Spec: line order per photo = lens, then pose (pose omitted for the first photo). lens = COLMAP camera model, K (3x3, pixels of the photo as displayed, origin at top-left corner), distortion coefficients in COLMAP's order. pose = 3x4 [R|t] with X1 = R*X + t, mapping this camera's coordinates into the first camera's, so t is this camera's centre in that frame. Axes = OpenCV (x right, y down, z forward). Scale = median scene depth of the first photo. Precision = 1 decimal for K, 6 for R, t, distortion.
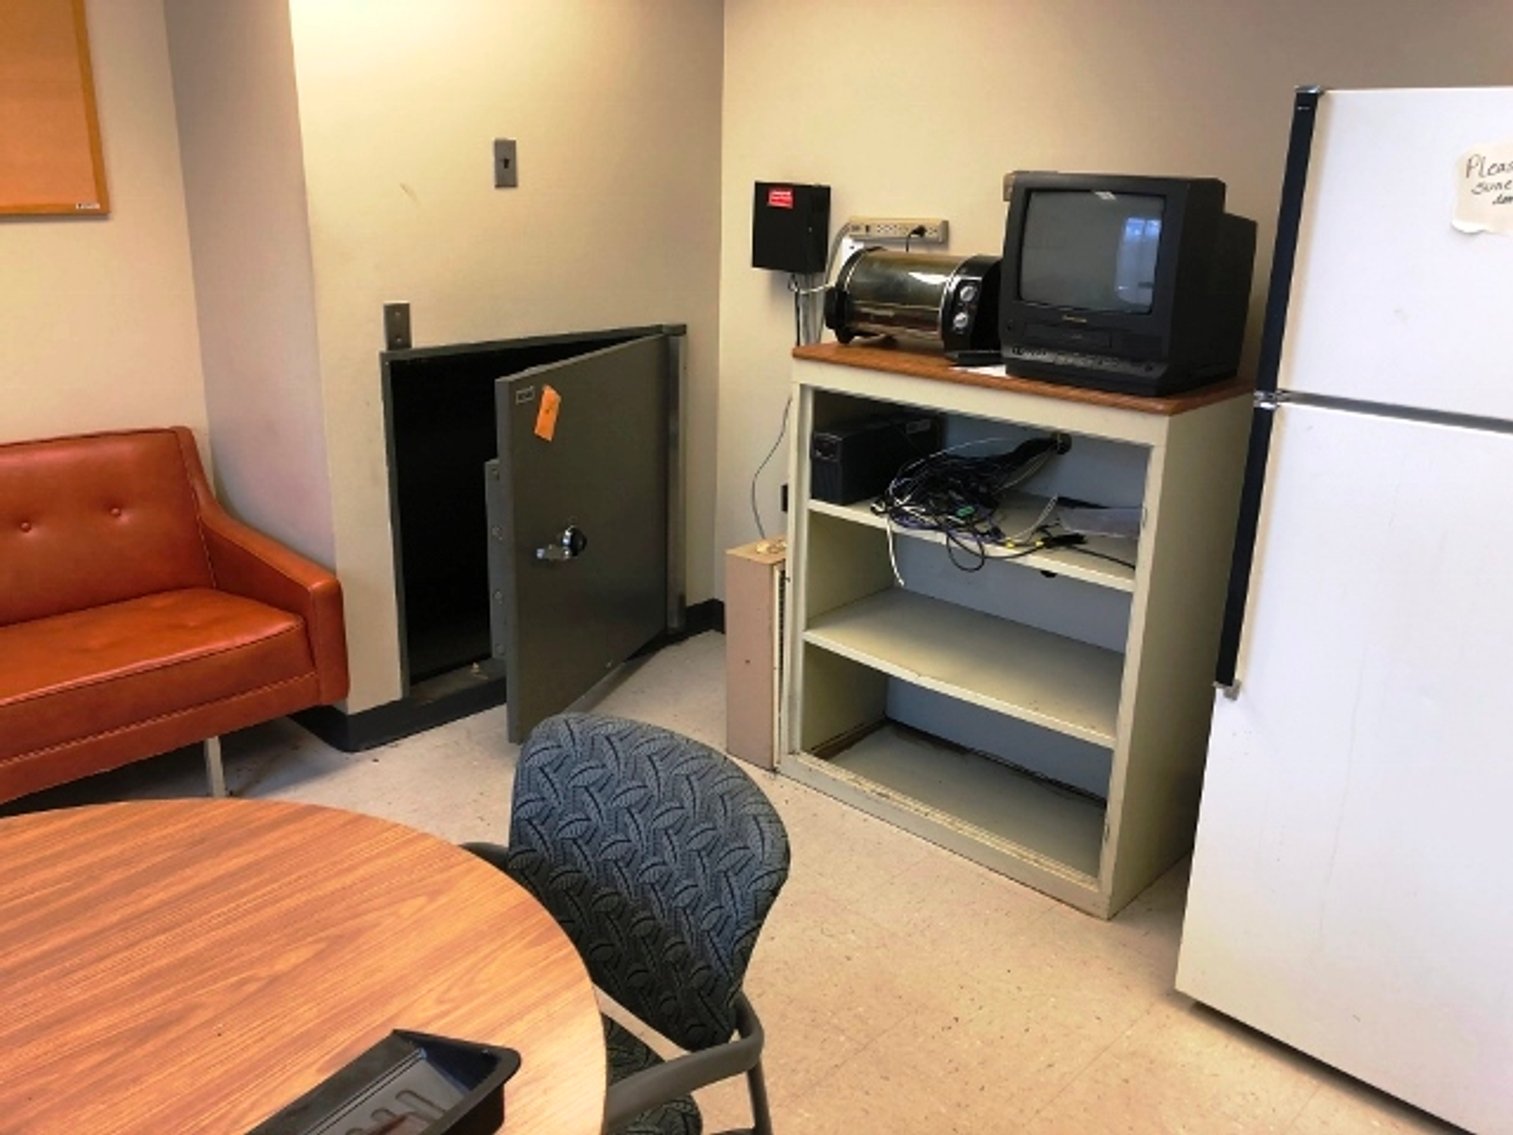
lens RADIAL K [[1238.4, 0, 755.9], [0, 1238.4, 558.7], [0, 0, 1]] dist [0.028188, -0.042281]
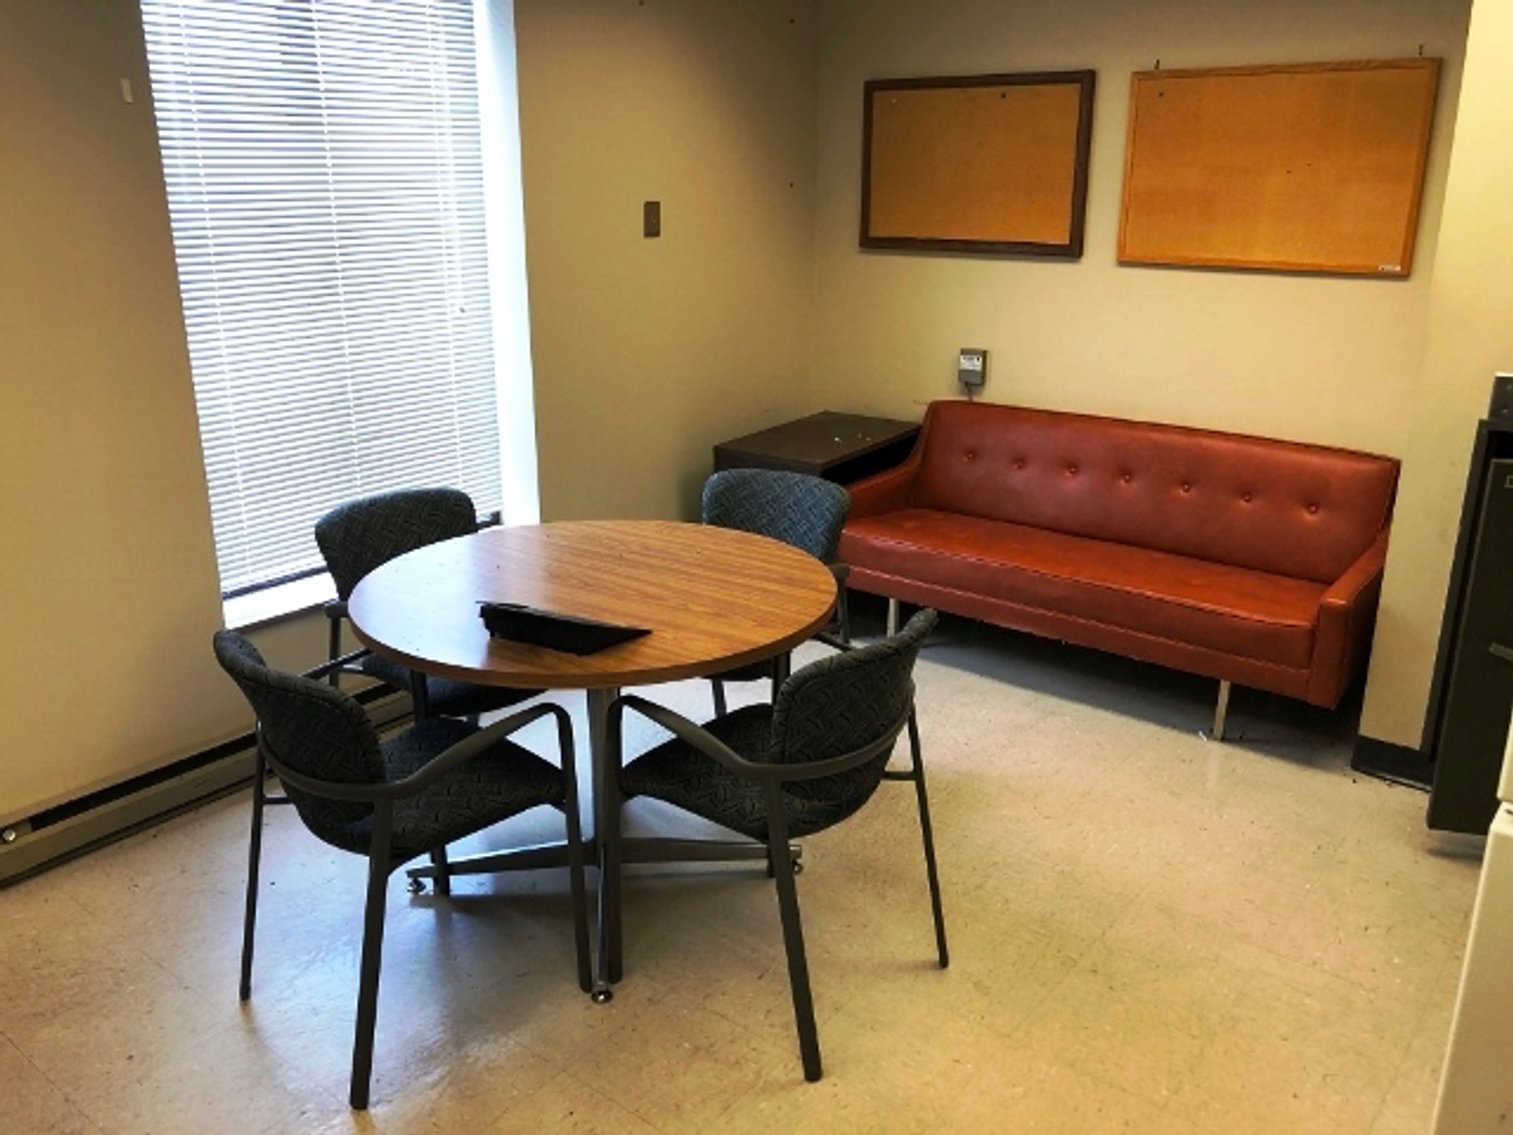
lens RADIAL K [[1238.4, 0, 756.7], [0, 1238.4, 570.5], [0, 0, 1]] dist [0.028188, -0.042281]
pose [[0.091805, 0.280865, -0.955346, 0.708503], [-0.309080, 0.920050, 0.240787, -0.120747], [0.946595, 0.273173, 0.171275, 0.303253]]
